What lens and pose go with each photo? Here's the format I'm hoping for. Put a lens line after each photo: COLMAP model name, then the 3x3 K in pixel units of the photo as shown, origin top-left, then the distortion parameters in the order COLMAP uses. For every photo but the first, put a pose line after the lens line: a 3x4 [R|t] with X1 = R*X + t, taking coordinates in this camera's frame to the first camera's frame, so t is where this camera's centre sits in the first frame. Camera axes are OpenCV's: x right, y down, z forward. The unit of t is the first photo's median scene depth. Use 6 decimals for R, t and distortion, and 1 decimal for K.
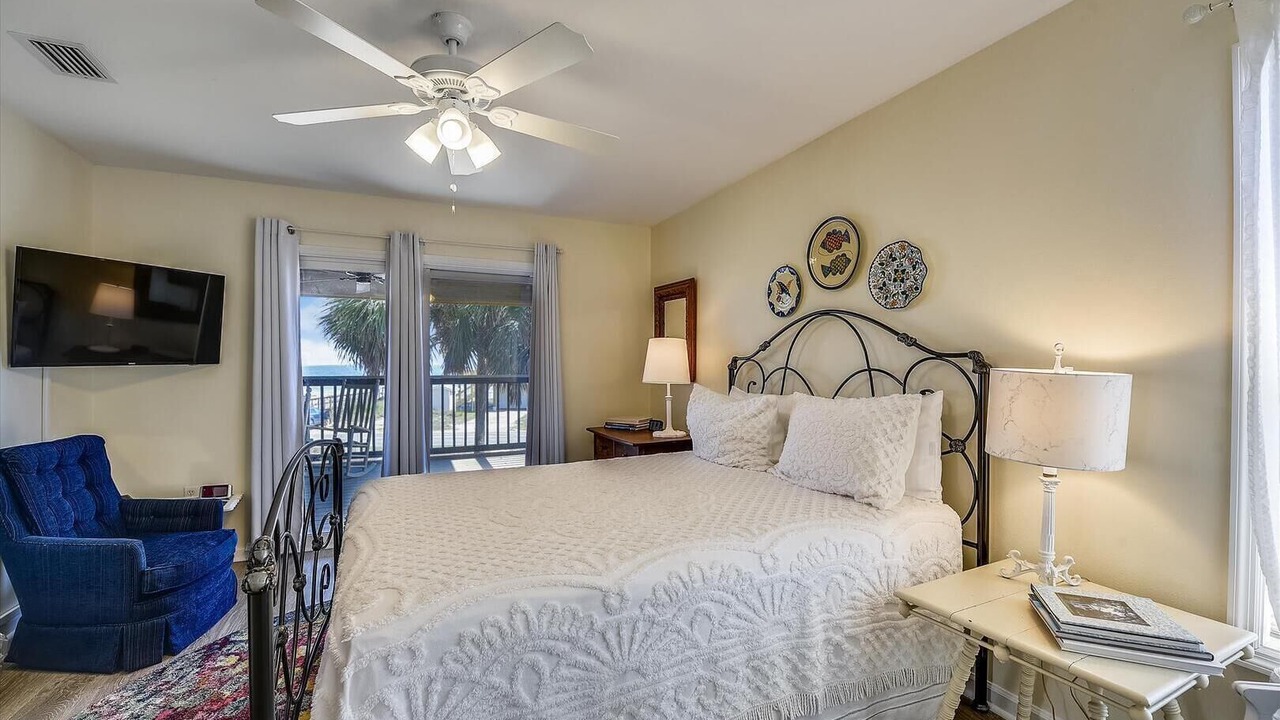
lens RADIAL K [[542.2, 0, 641.3], [0, 542.2, 356.7], [0, 0, 1]] dist [-0.014043, -0.000861]
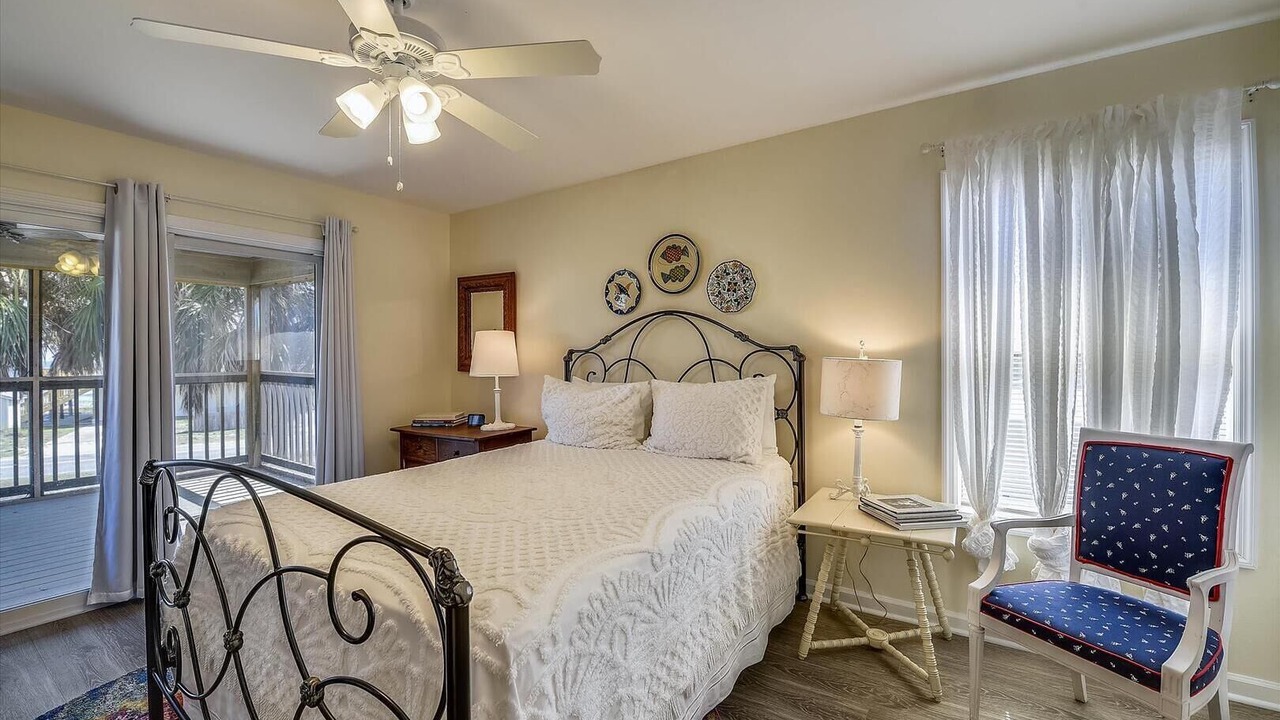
lens RADIAL K [[542.2, 0, 641.3], [0, 542.2, 347.1], [0, 0, 1]] dist [-0.014043, -0.000861]
pose [[0.843751, 0.002075, 0.536730, -0.369990], [0.000089, 0.999992, -0.004007, -0.000557], [-0.536734, 0.003428, 0.843744, 0.018462]]
